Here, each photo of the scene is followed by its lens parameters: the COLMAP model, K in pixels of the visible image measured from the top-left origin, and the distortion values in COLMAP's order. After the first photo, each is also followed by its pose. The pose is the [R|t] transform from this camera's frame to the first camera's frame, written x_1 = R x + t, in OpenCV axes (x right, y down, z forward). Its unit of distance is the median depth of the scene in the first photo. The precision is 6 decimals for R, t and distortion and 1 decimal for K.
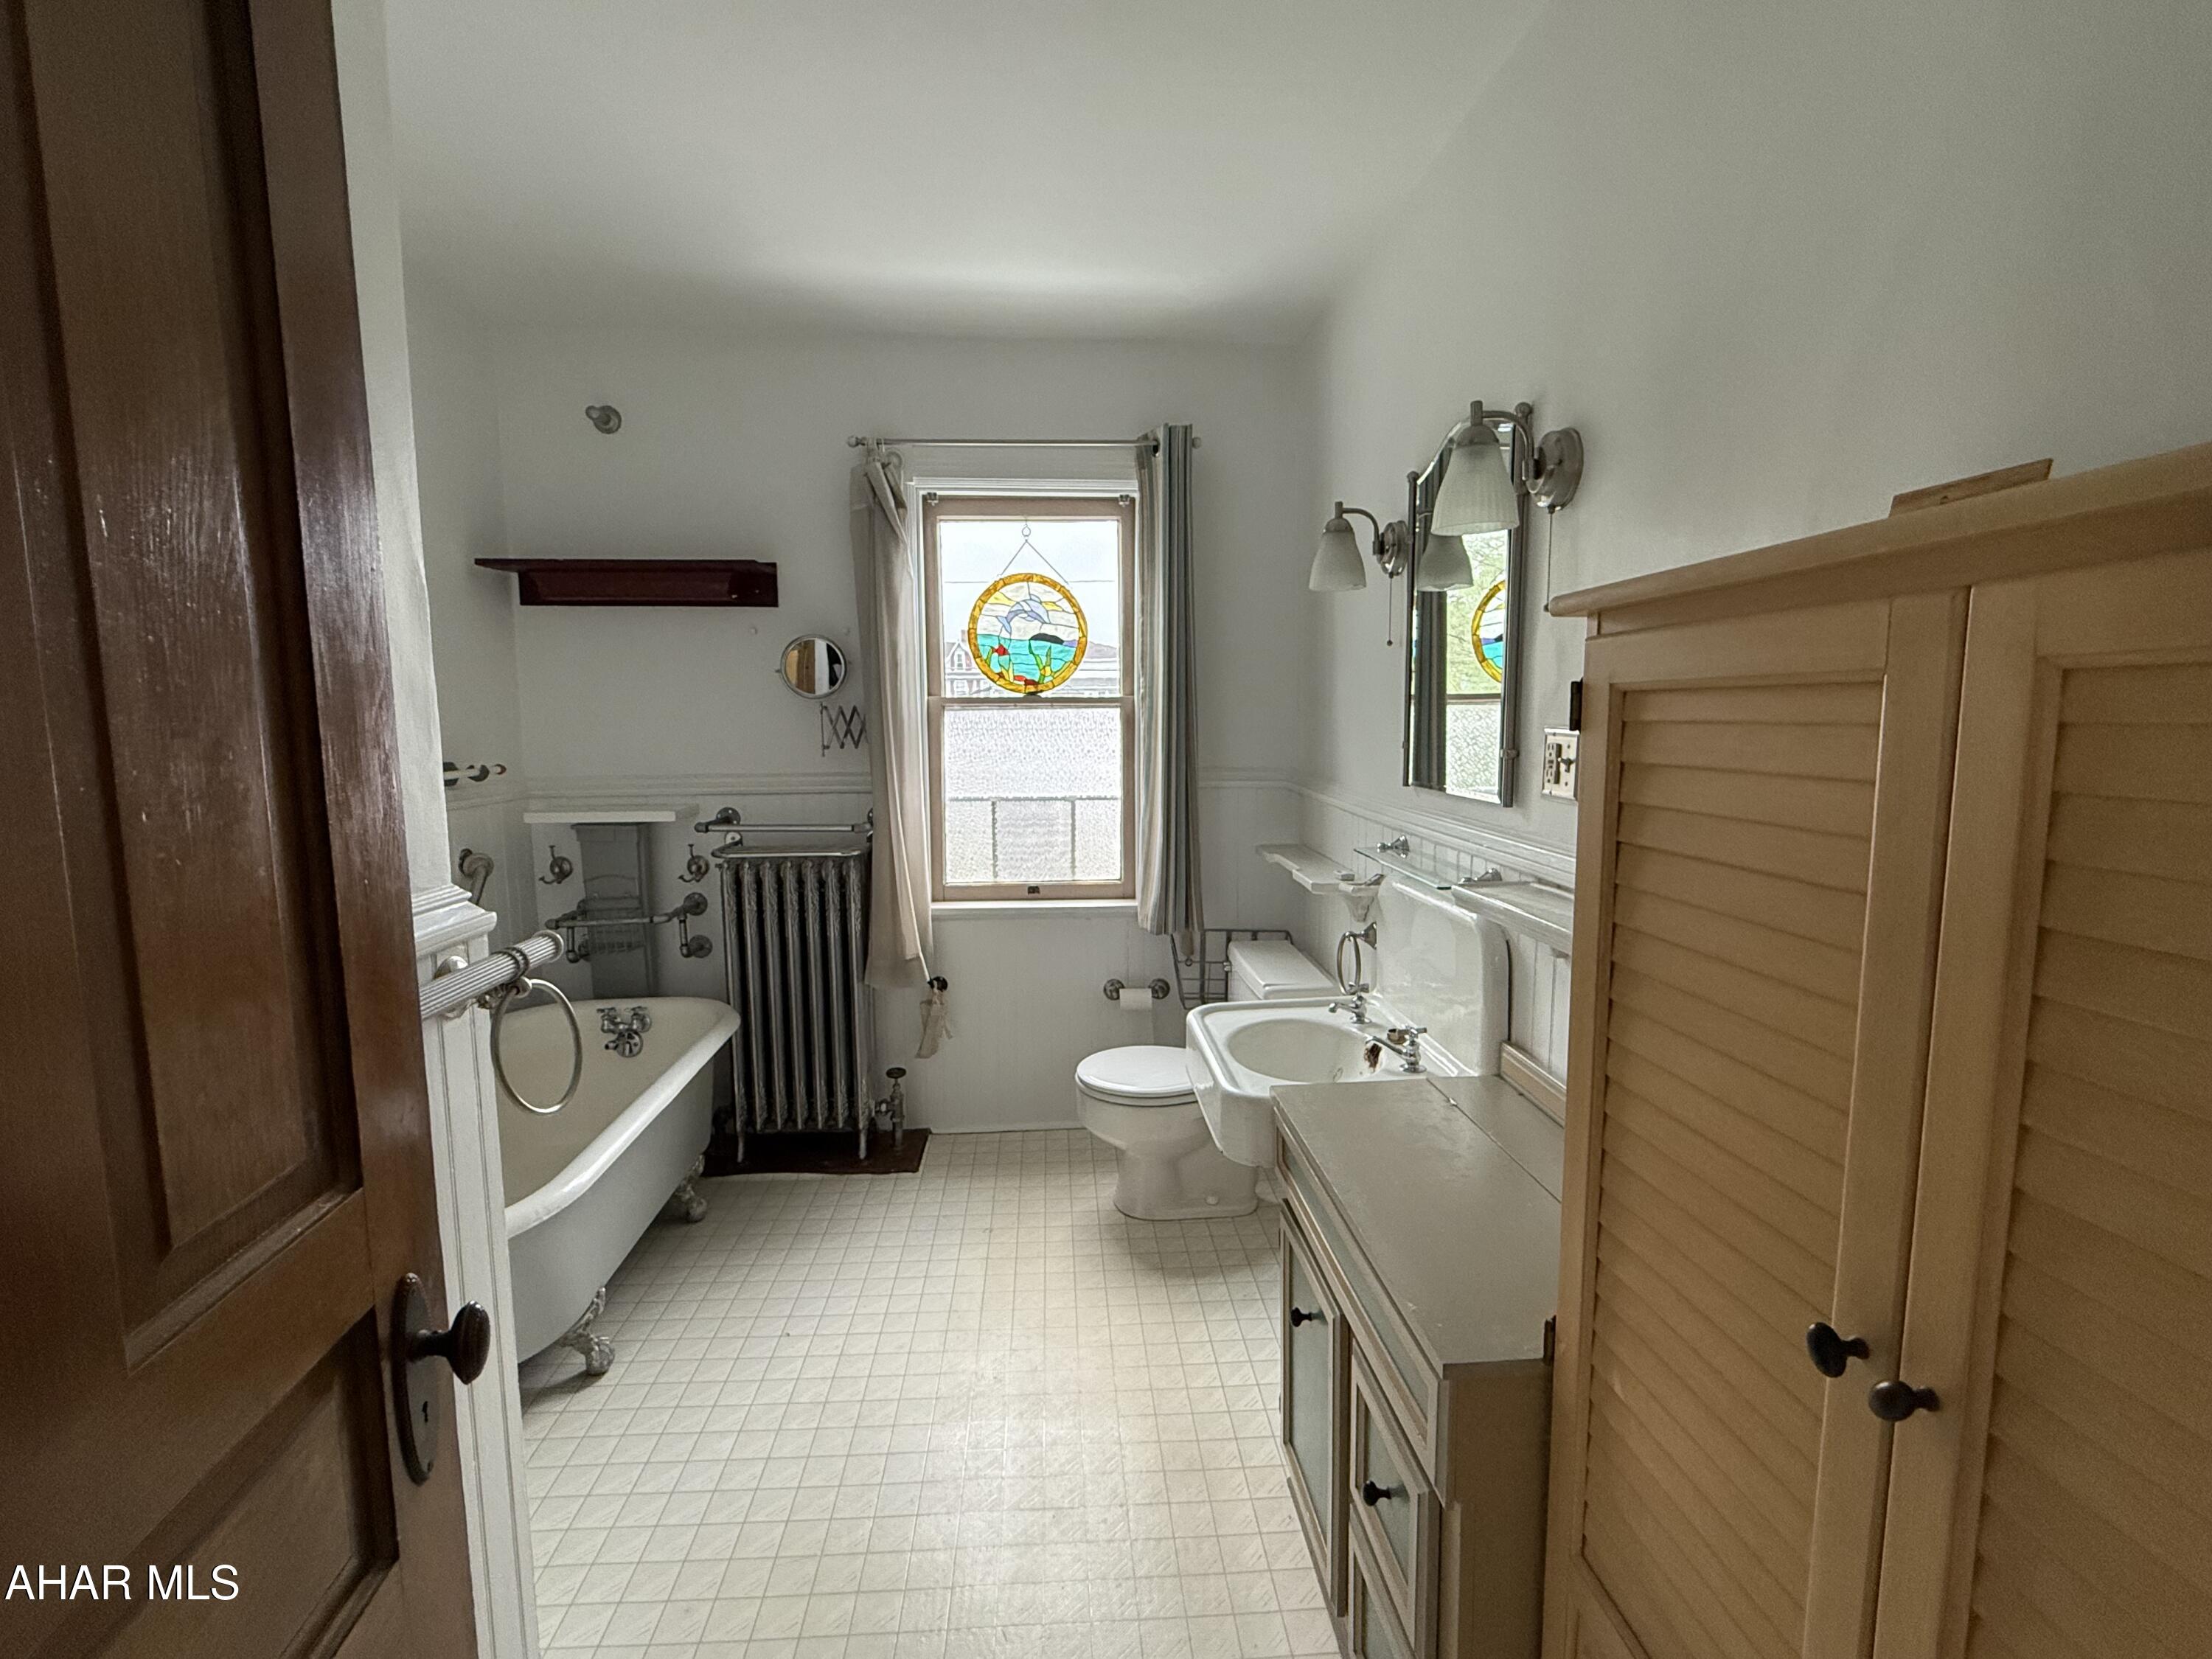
lens RADIAL K [[991.3, 0, 1109.0], [0, 991.3, 827.2], [0, 0, 1]] dist [-0.004573, 0.001207]
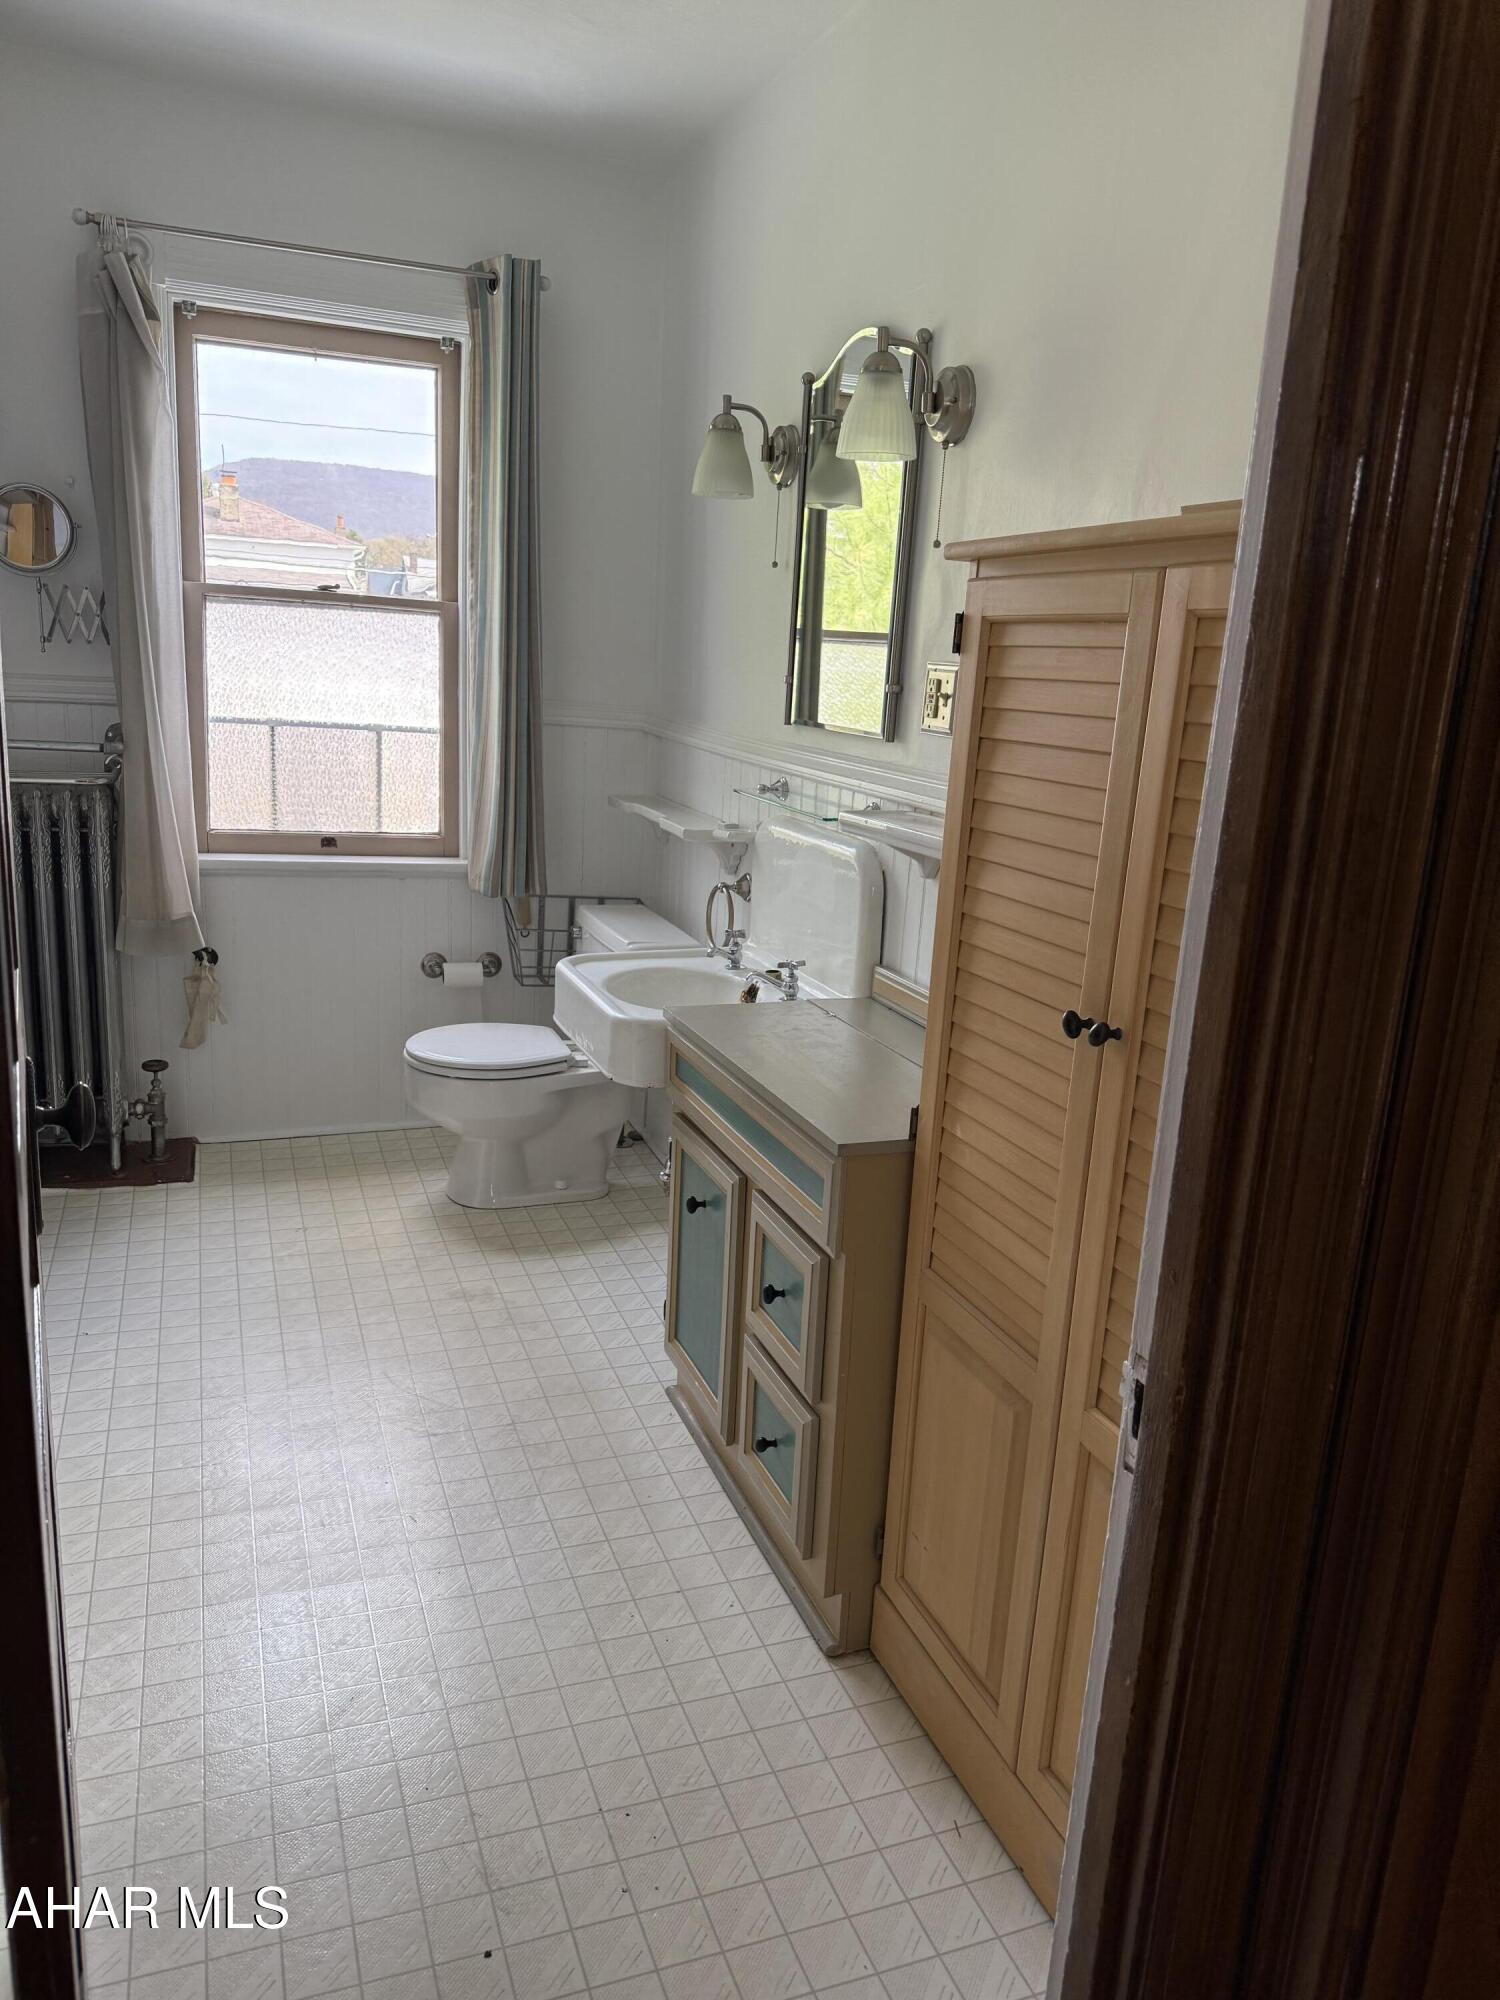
lens RADIAL K [[1402.2, 0, 751.0], [0, 1402.2, 1009.0], [0, 0, 1]] dist [0.075523, -0.110555]
pose [[0.953574, -0.009358, 0.301013, -0.137315], [-0.031671, 0.990859, 0.131133, 0.052541], [-0.299488, -0.134579, 0.944561, -0.289853]]
